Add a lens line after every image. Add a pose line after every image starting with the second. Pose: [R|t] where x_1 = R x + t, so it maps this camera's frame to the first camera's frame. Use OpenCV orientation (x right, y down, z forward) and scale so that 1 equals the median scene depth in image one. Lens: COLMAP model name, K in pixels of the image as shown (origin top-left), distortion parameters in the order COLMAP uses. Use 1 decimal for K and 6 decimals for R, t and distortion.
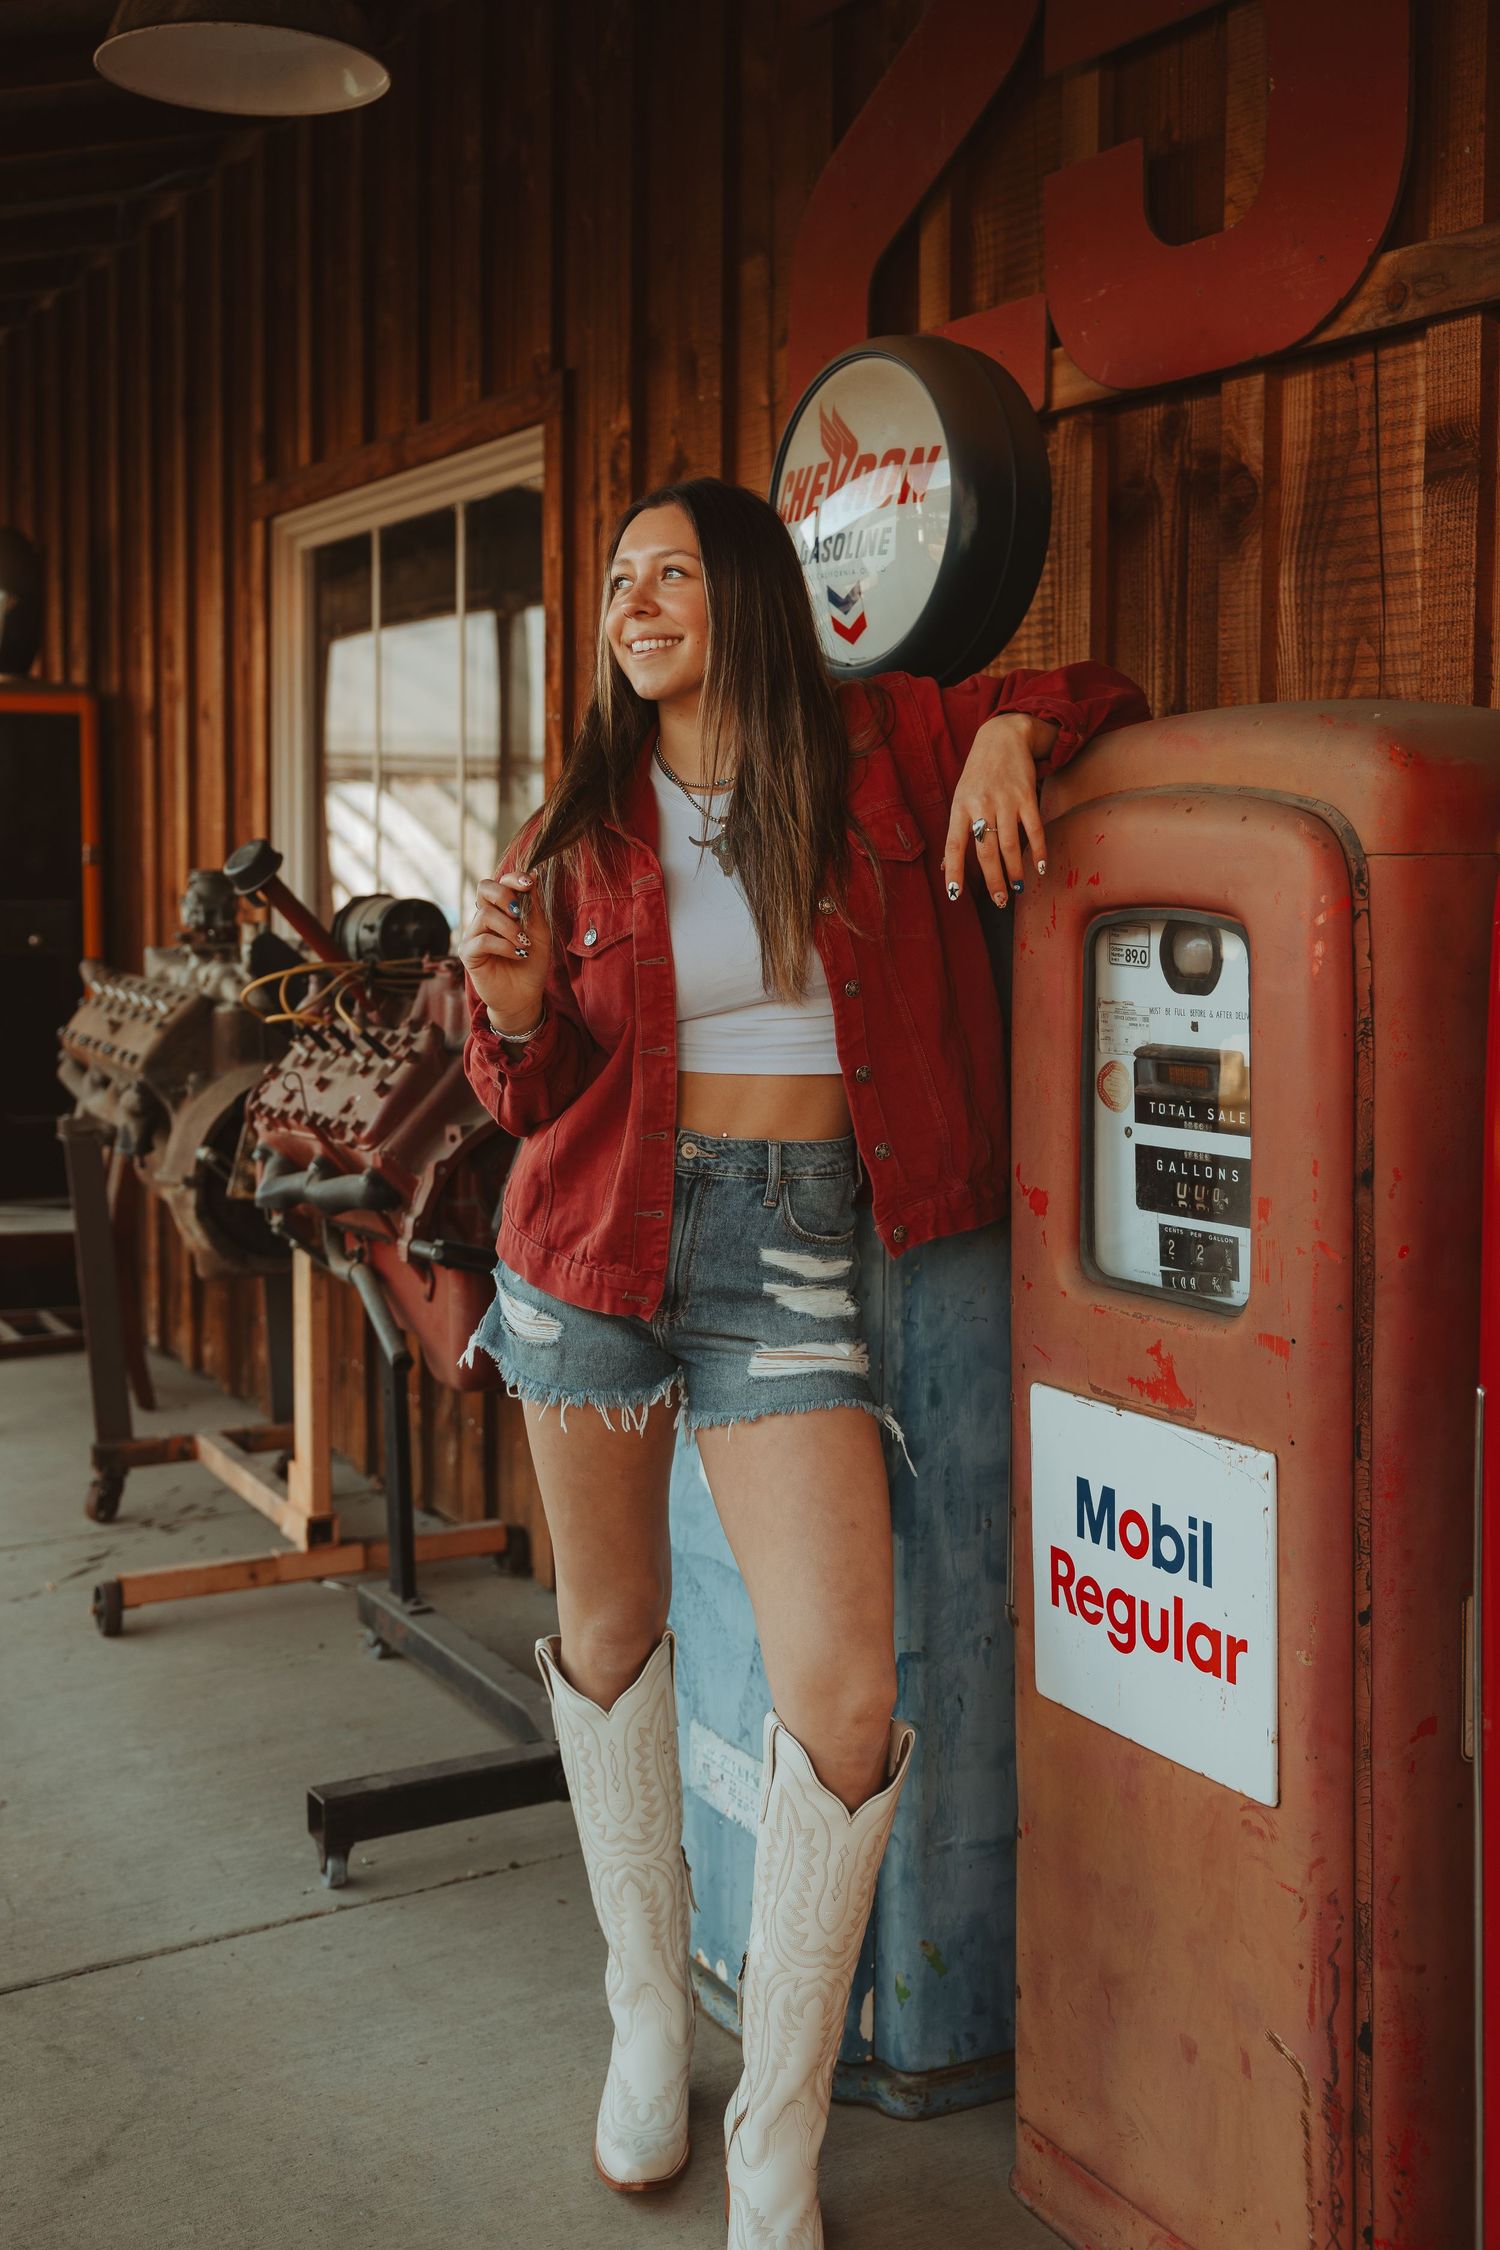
lens RADIAL K [[2444.0, 0, 825.4], [0, 2444.0, 982.6], [0, 0, 1]] dist [0.002843, -0.014182]
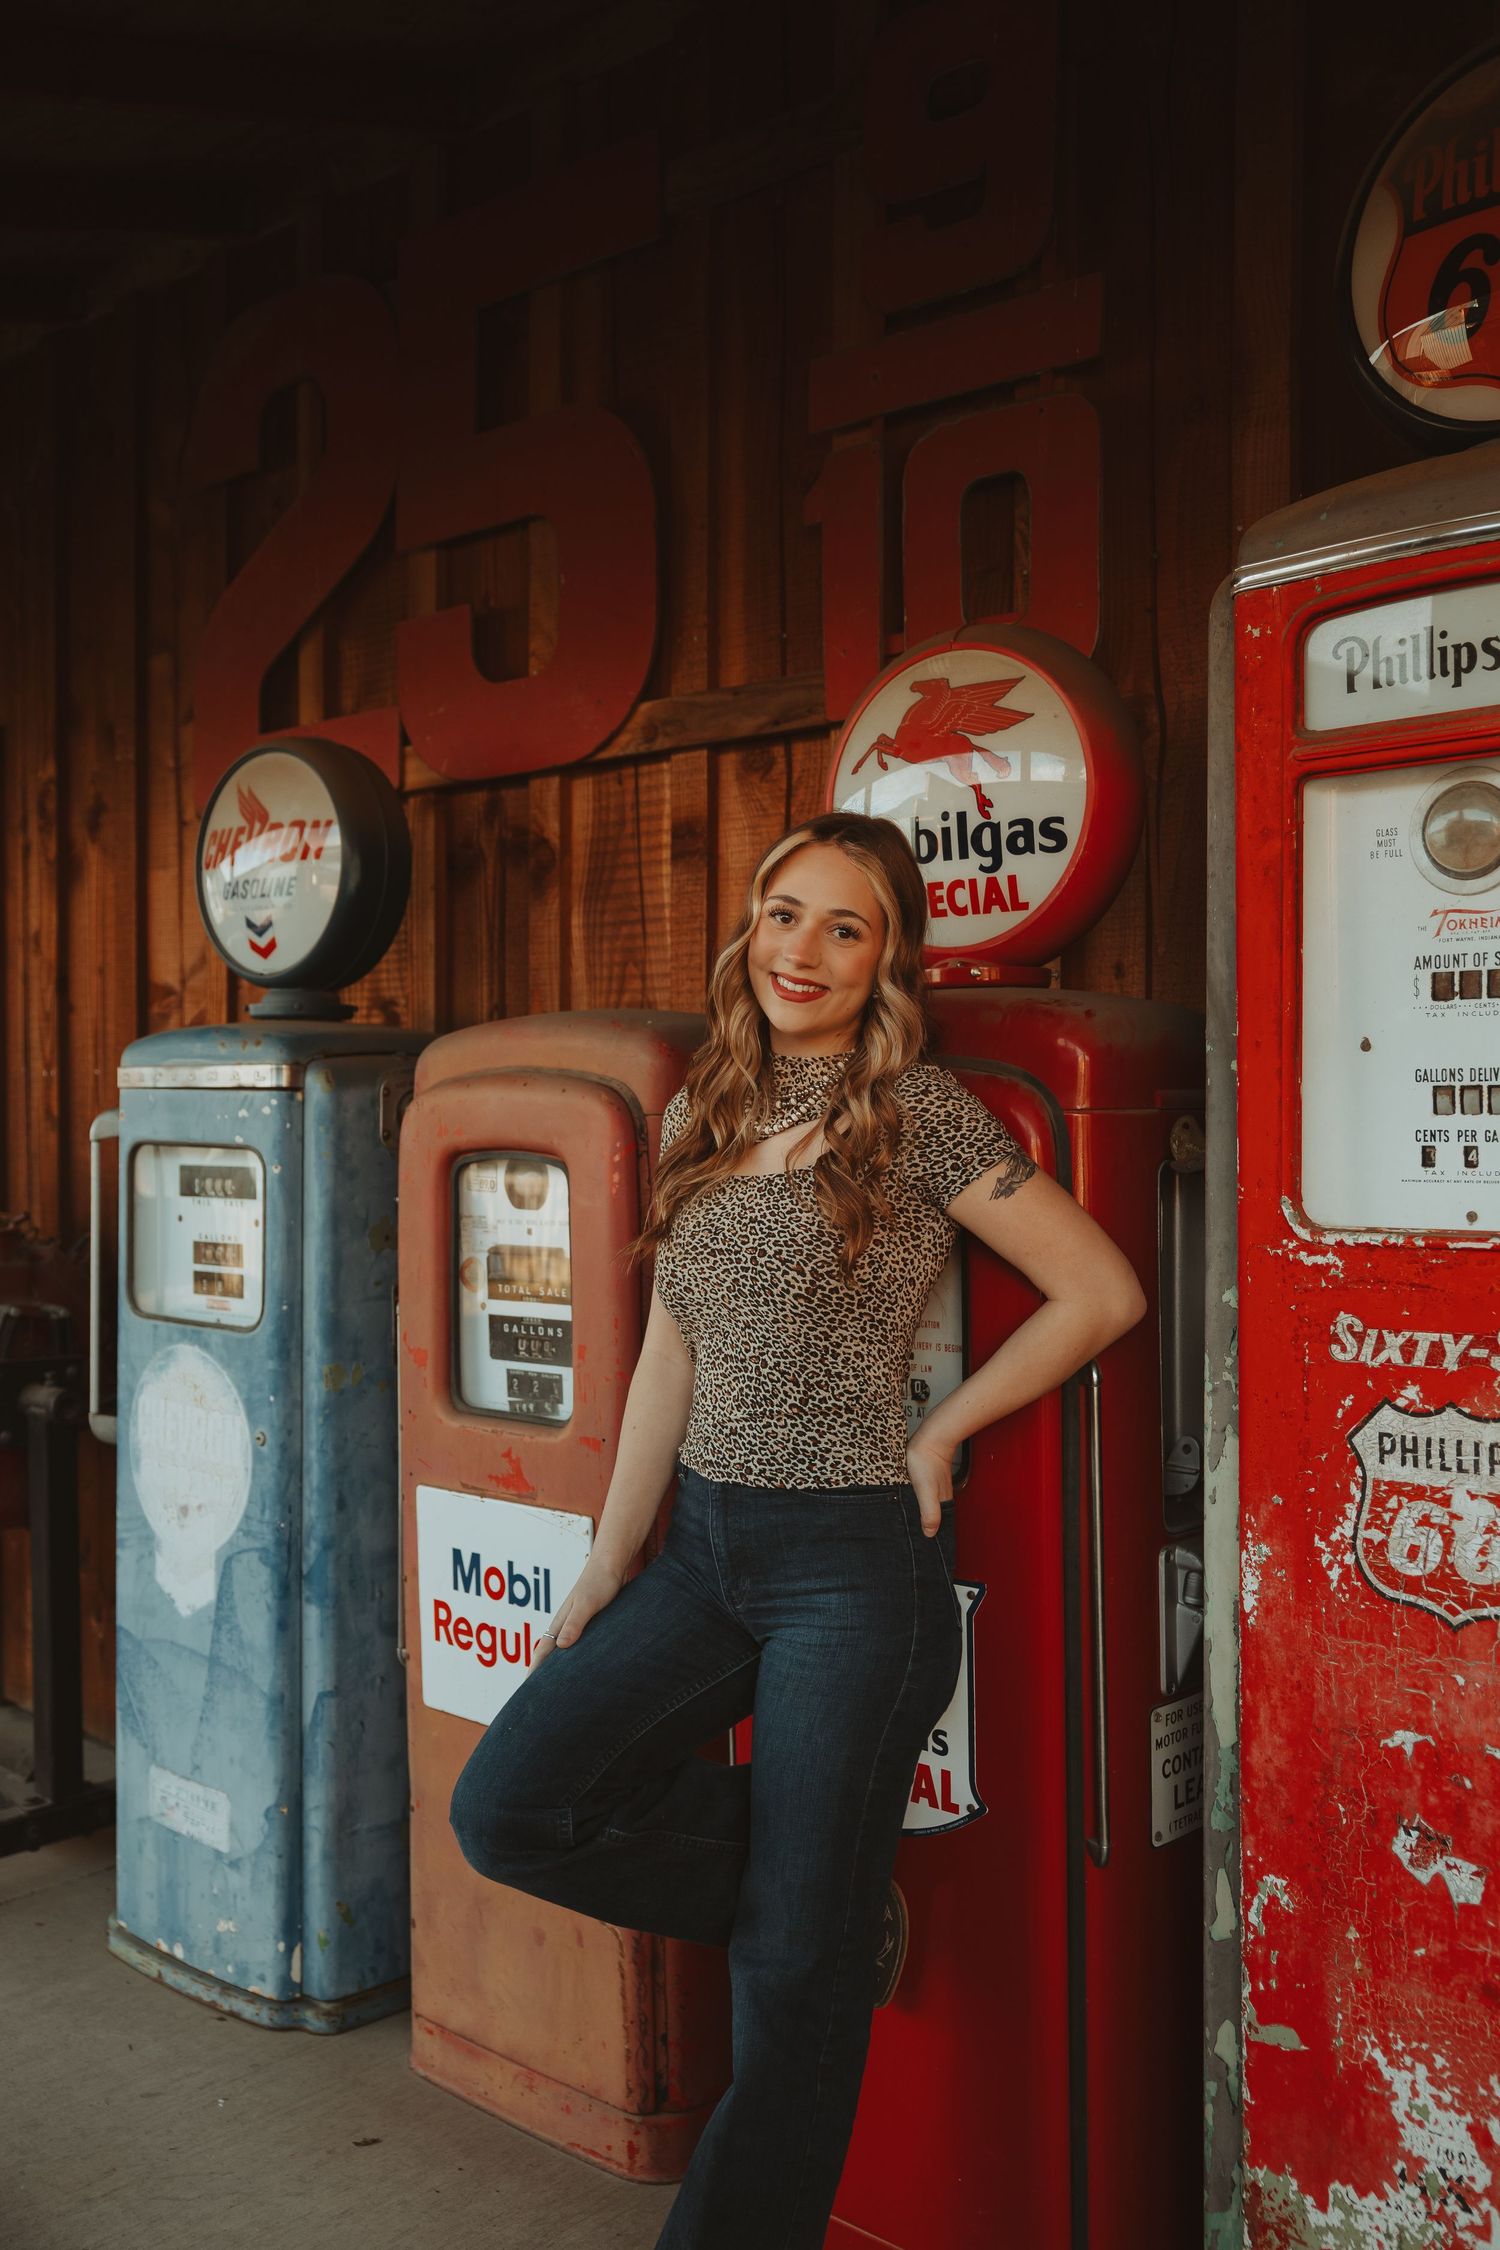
lens RADIAL K [[2132.2, 0, 710.8], [0, 2132.2, 1134.3], [0, 0, 1]] dist [-0.011406, 0.020134]
pose [[0.961920, -0.010707, 0.273123, -0.082182], [0.019870, 0.999328, -0.030808, 0.001039], [-0.272609, 0.035062, 0.961486, -0.228789]]
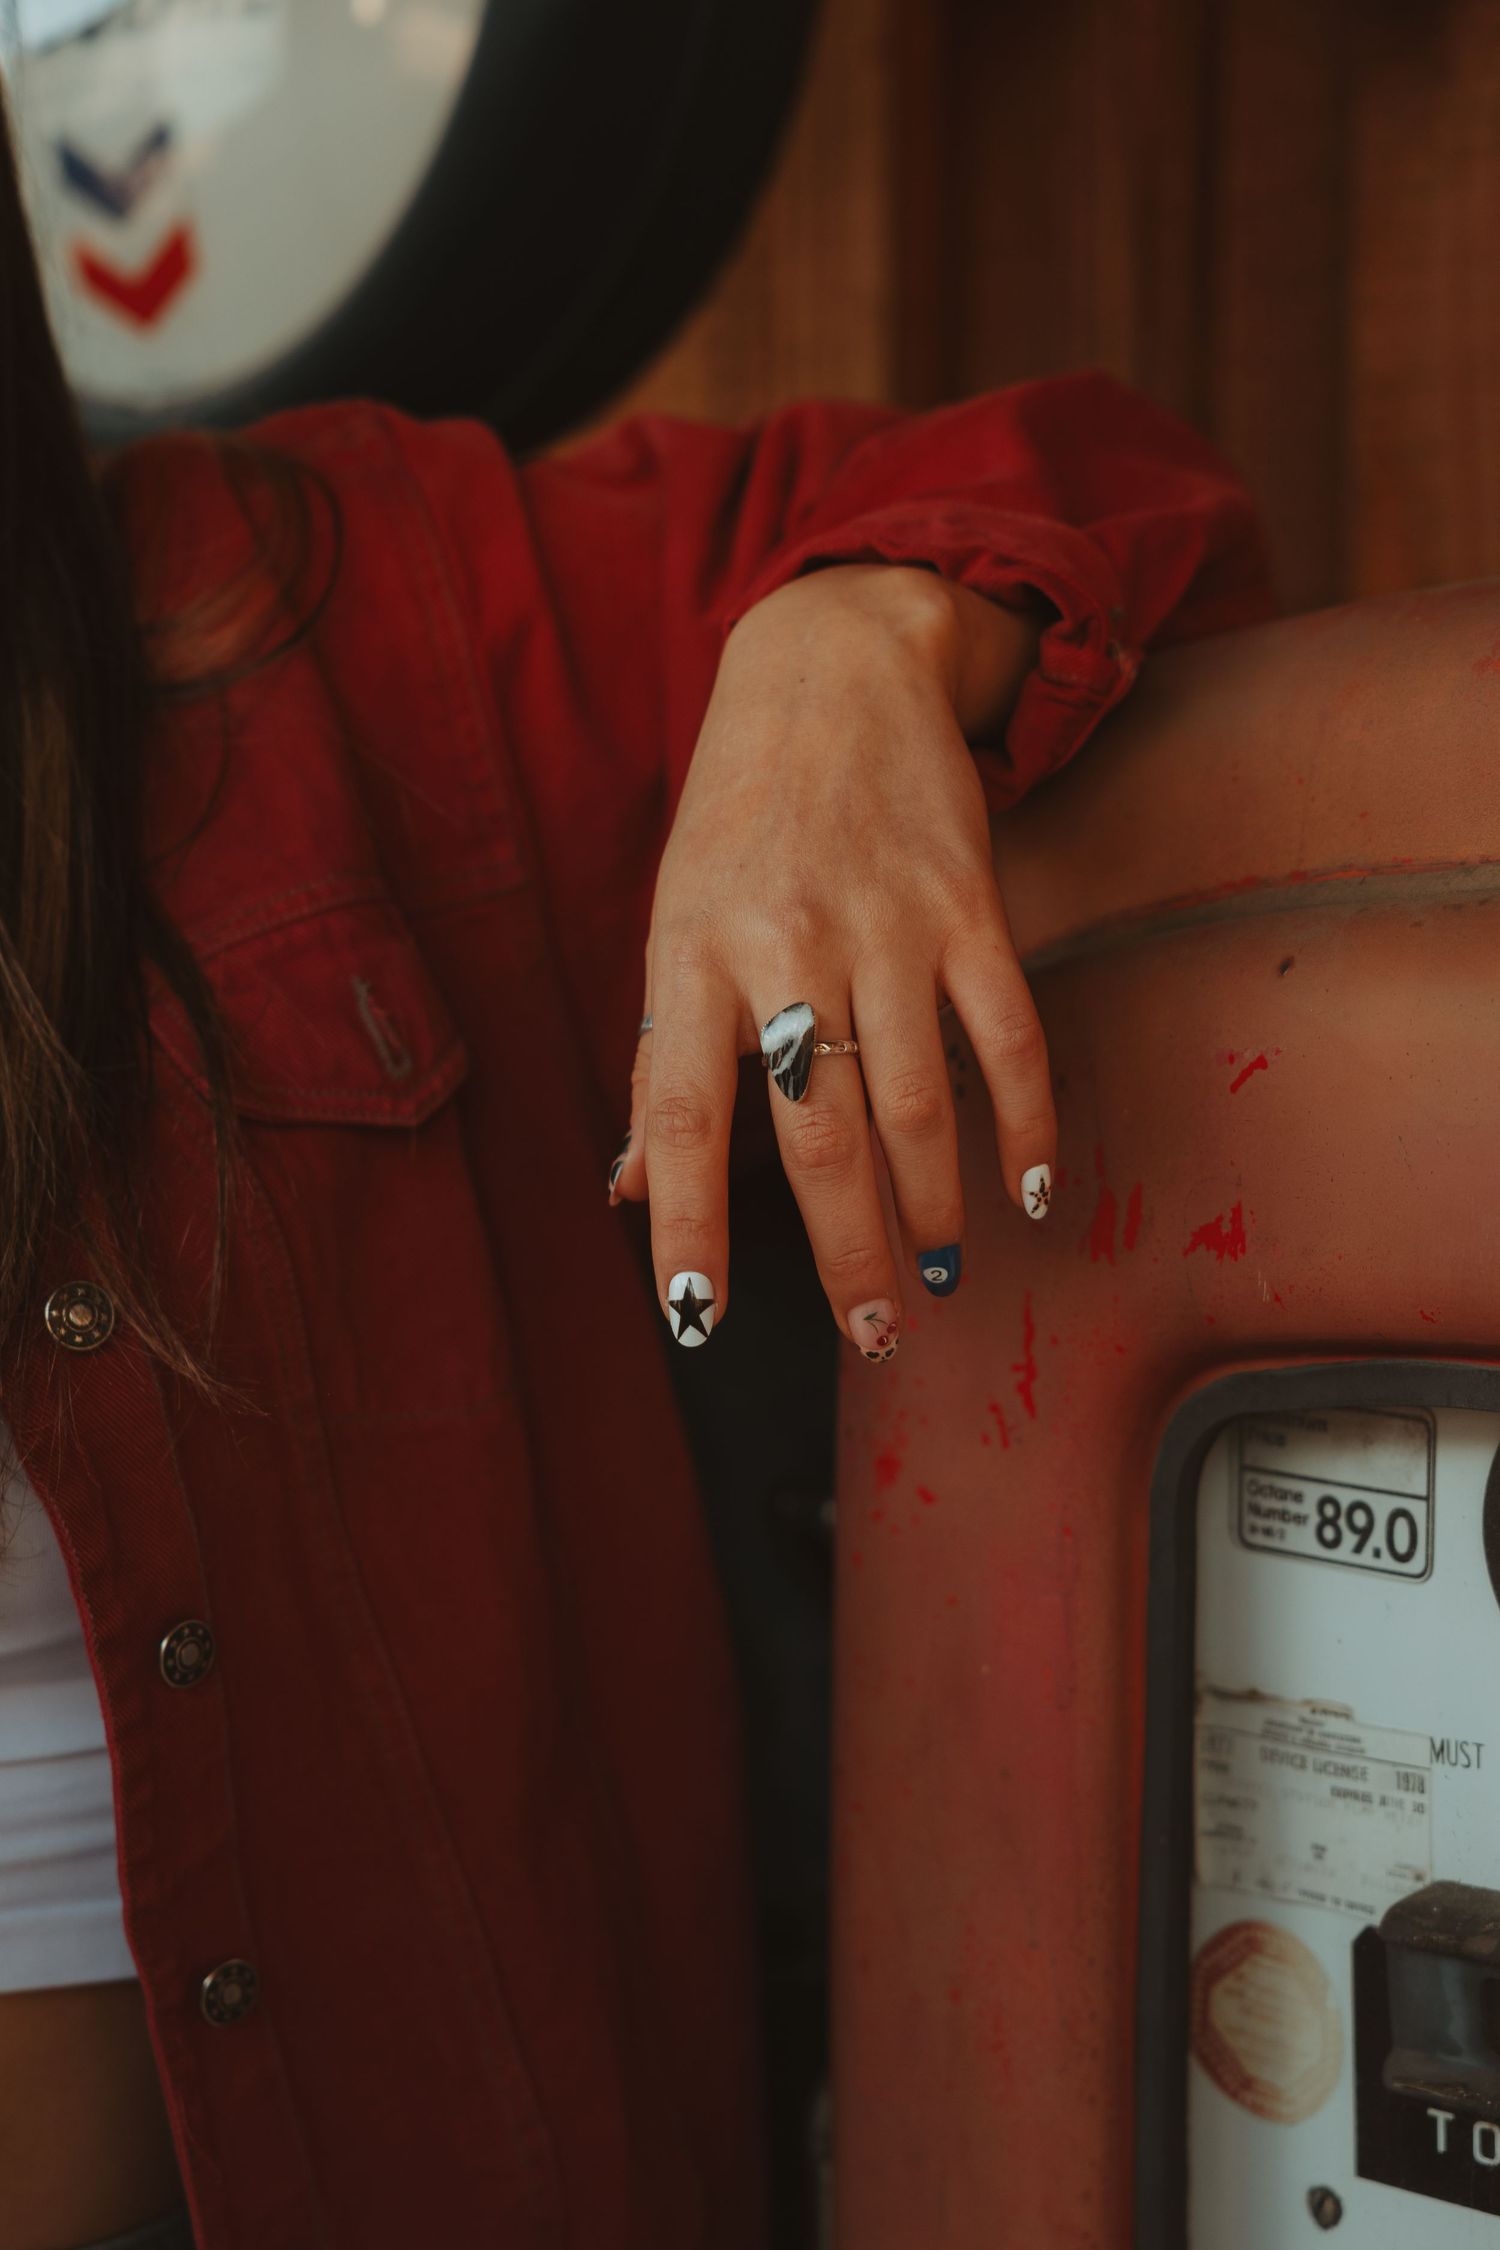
lens RADIAL K [[4123.7, 0, 750.0], [0, 4123.7, 1125.0], [0, 0, 1]] dist [0.013749, 0.066186]
pose [[0.980837, -0.009854, 0.194582, -0.016291], [0.007554, 0.999893, 0.012558, -0.053015], [-0.194685, -0.010848, 0.980806, 0.539477]]
